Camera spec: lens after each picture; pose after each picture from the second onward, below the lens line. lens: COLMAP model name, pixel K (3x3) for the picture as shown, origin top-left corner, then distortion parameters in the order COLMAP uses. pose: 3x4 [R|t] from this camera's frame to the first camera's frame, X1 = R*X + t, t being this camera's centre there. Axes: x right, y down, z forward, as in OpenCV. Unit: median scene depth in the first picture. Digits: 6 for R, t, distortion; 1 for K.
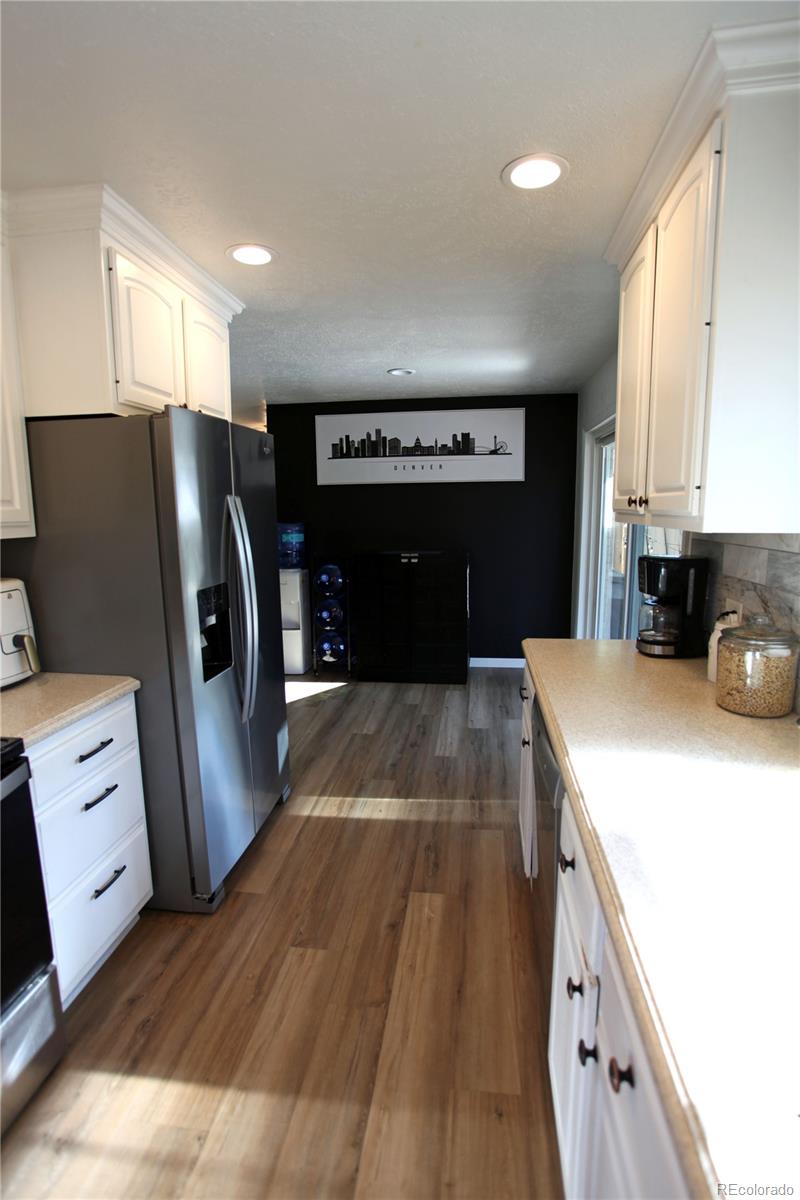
lens RADIAL K [[582.5, 0, 402.7], [0, 582.5, 601.6], [0, 0, 1]] dist [-0.068965, 0.027858]
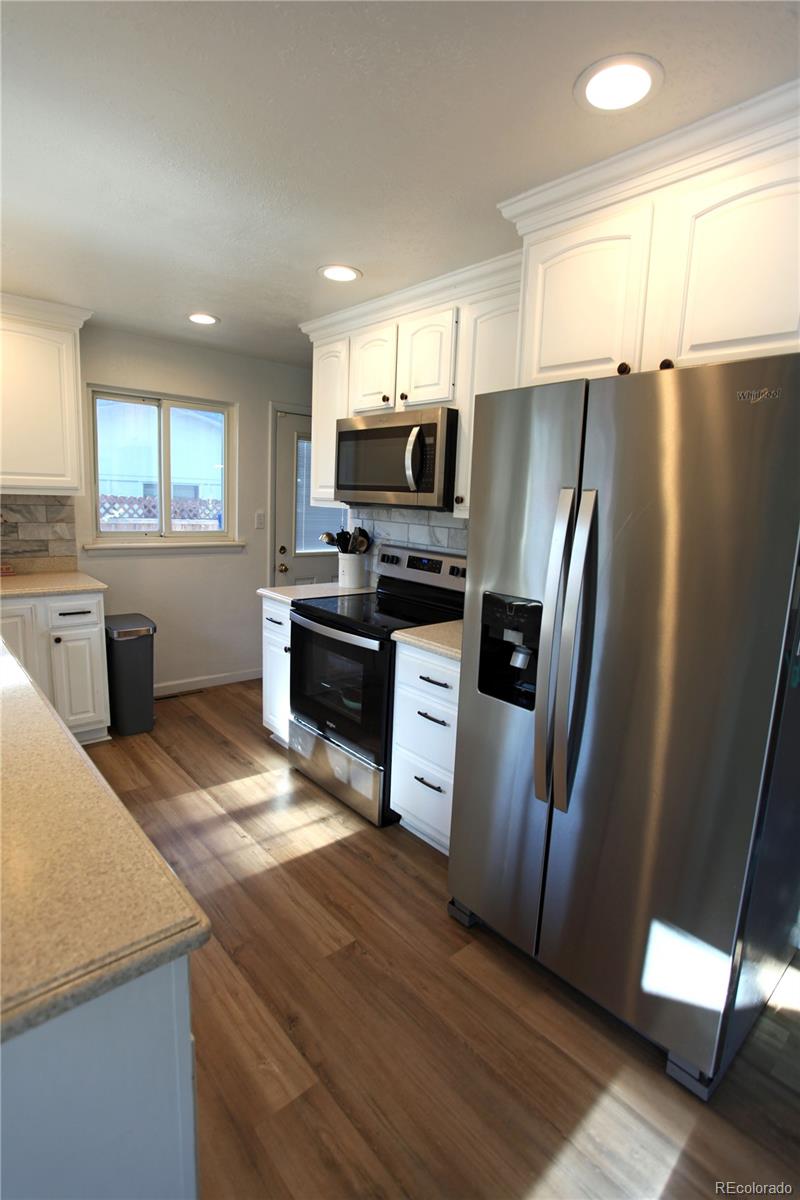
lens RADIAL K [[582.5, 0, 402.7], [0, 582.5, 601.6], [0, 0, 1]] dist [-0.068965, 0.027858]
pose [[-0.656173, 0.115326, -0.745746, 0.433769], [-0.159292, 0.944815, 0.286271, -0.254859], [0.737606, 0.306635, -0.601592, 1.511433]]
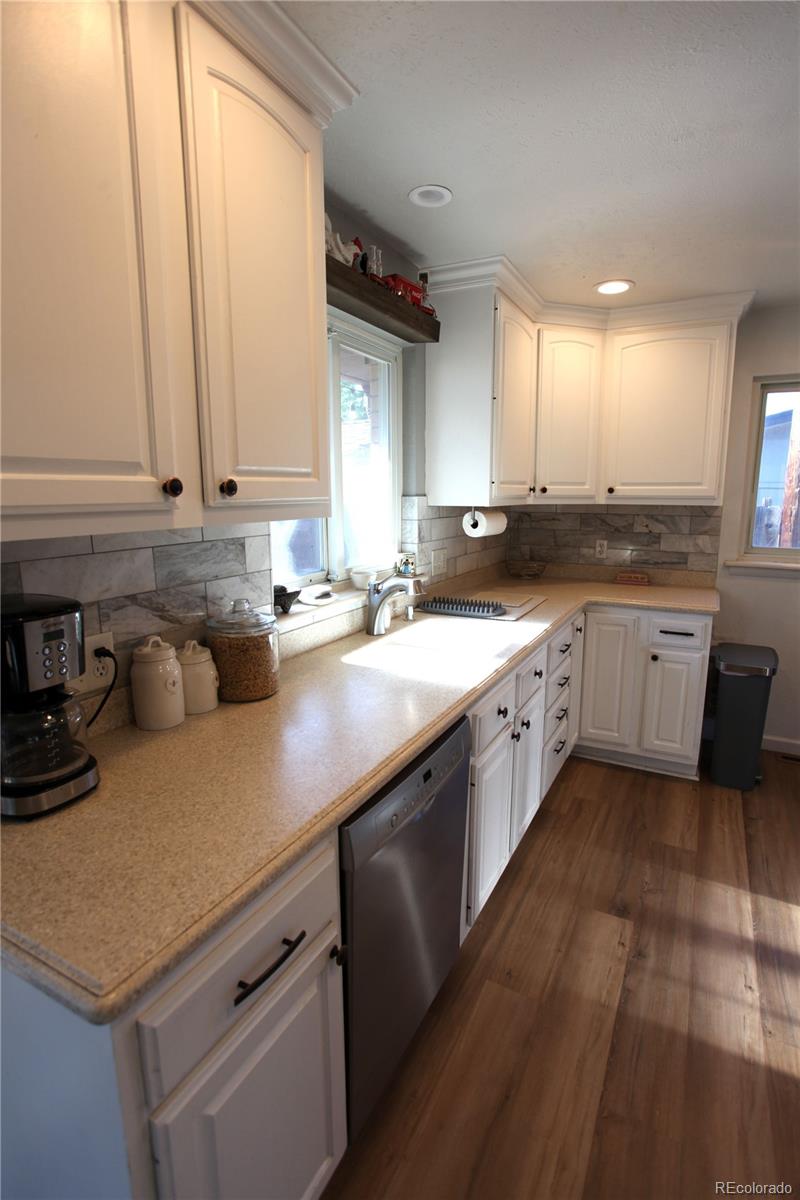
lens RADIAL K [[582.5, 0, 402.7], [0, 582.5, 601.6], [0, 0, 1]] dist [-0.068965, 0.027858]
pose [[-0.936805, -0.051709, 0.346010, -0.000654], [0.068653, 0.942616, 0.326744, -0.227408], [-0.343050, 0.329850, -0.879497, 1.395495]]
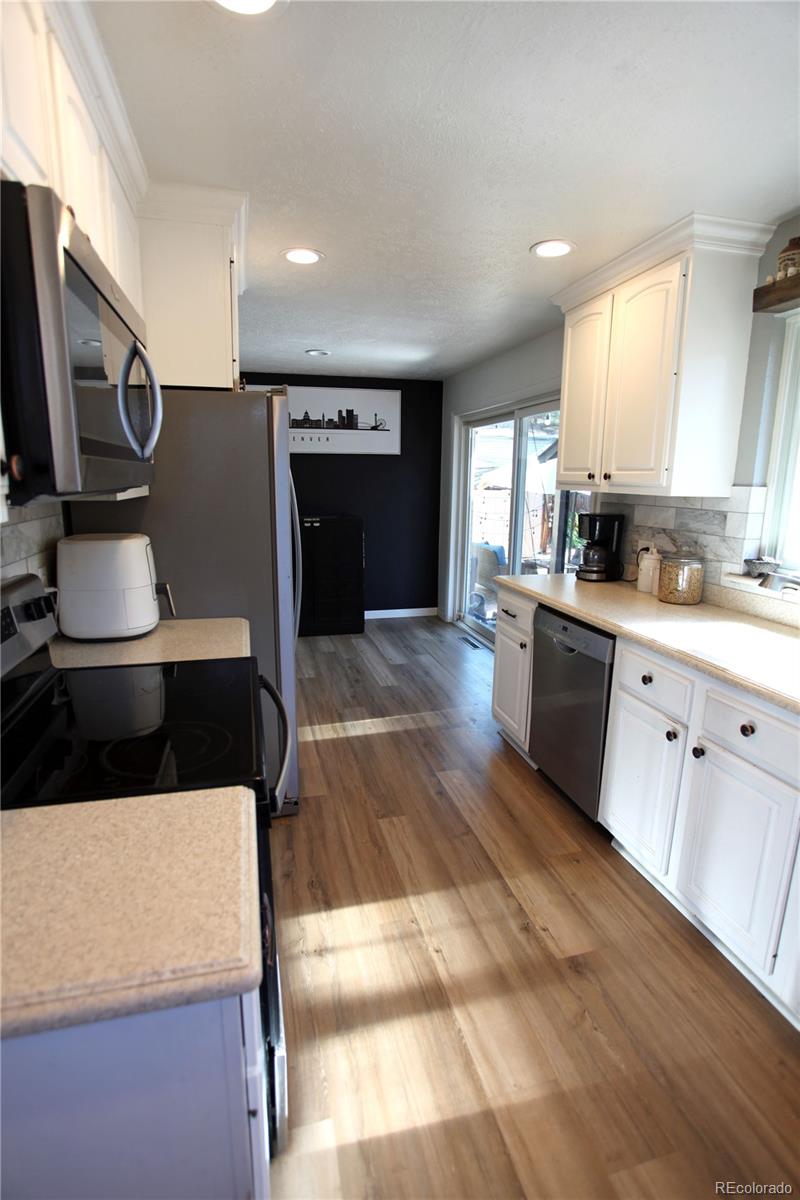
lens RADIAL K [[582.5, 0, 402.7], [0, 582.5, 601.6], [0, 0, 1]] dist [-0.068965, 0.027858]
pose [[0.925607, -0.058501, 0.373938, -0.616791], [0.039743, 0.997543, 0.057685, 0.044762], [-0.376394, -0.038533, 0.925658, -0.212584]]
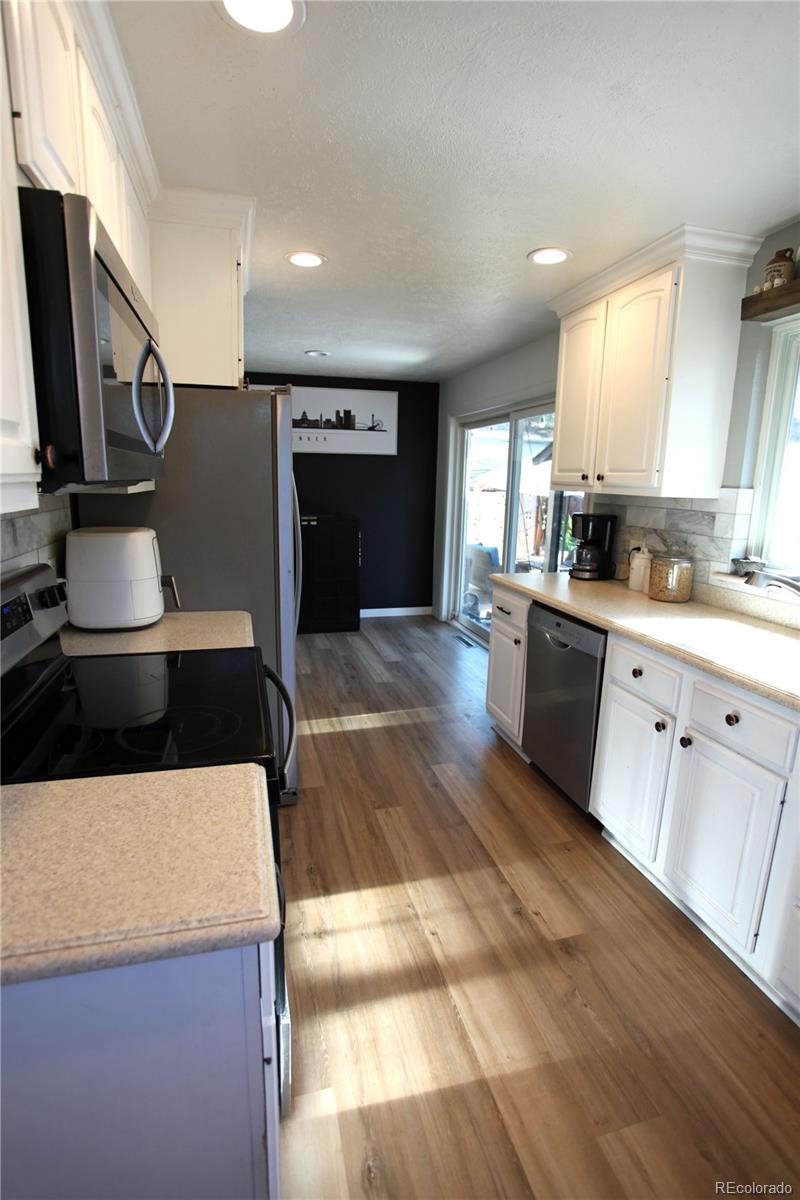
lens RADIAL K [[582.5, 0, 402.7], [0, 582.5, 601.6], [0, 0, 1]] dist [-0.068965, 0.027858]
pose [[0.921461, -0.049381, 0.385320, -0.641191], [0.030255, 0.997998, 0.055547, 0.056273], [-0.387291, -0.039527, 0.921110, -0.240071]]
